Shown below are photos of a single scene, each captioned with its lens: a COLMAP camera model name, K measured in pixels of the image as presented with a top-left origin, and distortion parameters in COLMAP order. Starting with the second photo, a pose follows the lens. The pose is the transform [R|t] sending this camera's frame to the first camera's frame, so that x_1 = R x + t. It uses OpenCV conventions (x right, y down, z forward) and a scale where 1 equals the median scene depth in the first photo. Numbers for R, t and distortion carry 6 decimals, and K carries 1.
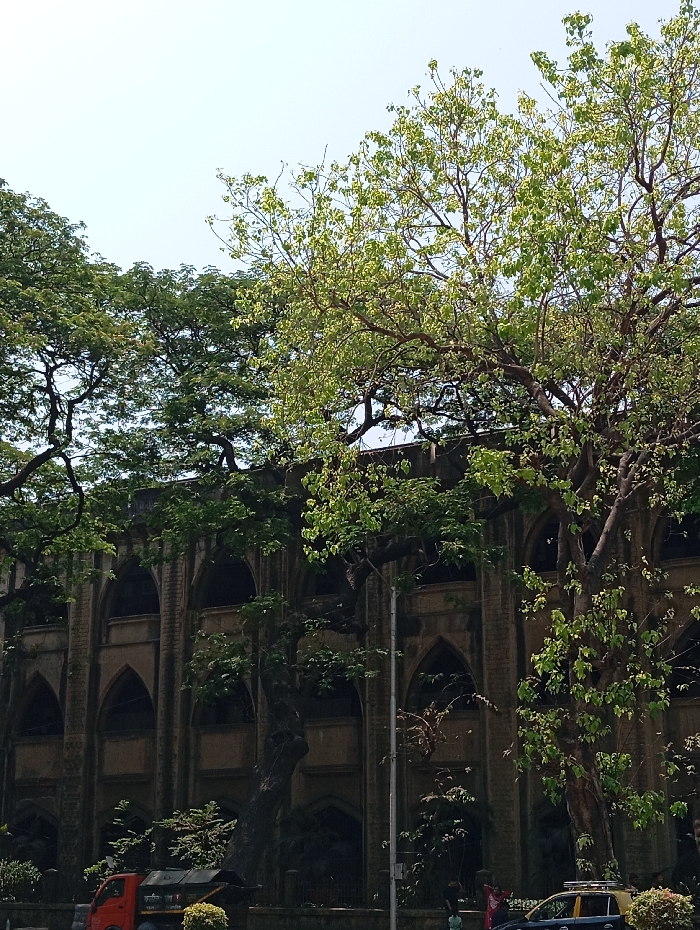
lens RADIAL K [[1891.1, 0, 350.0], [0, 1891.1, 465.0], [0, 0, 1]] dist [0.087678, -0.335793]
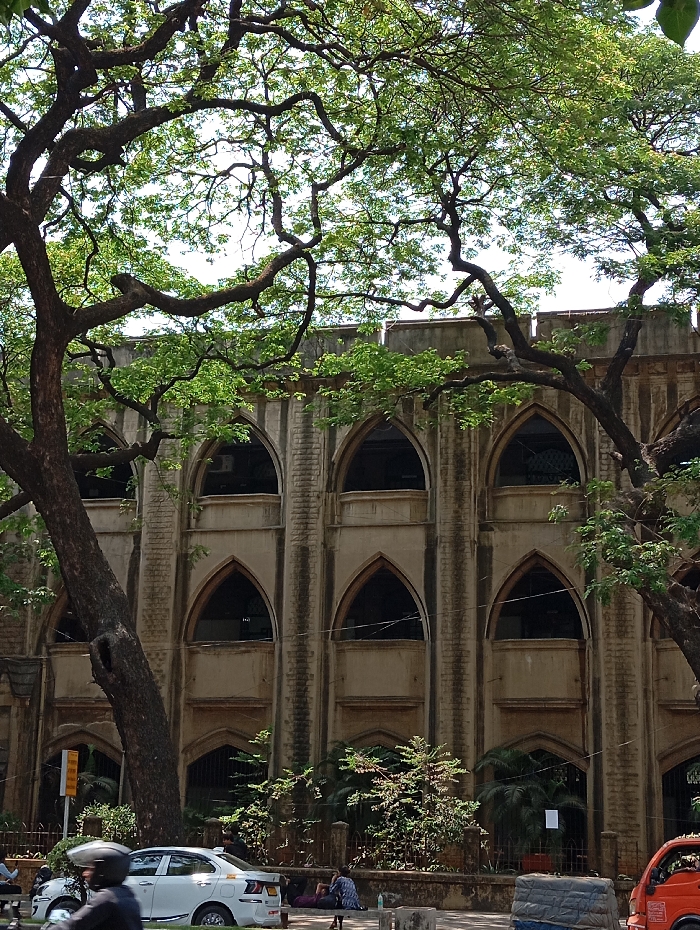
lens RADIAL K [[1891.1, 0, 350.0], [0, 1891.1, 465.0], [0, 0, 1]] dist [0.087678, -0.335793]
pose [[0.947424, 0.082013, 0.309294, -0.318485], [-0.090753, 0.995776, 0.013953, 0.053738], [-0.306843, -0.041289, 0.950864, 0.256092]]
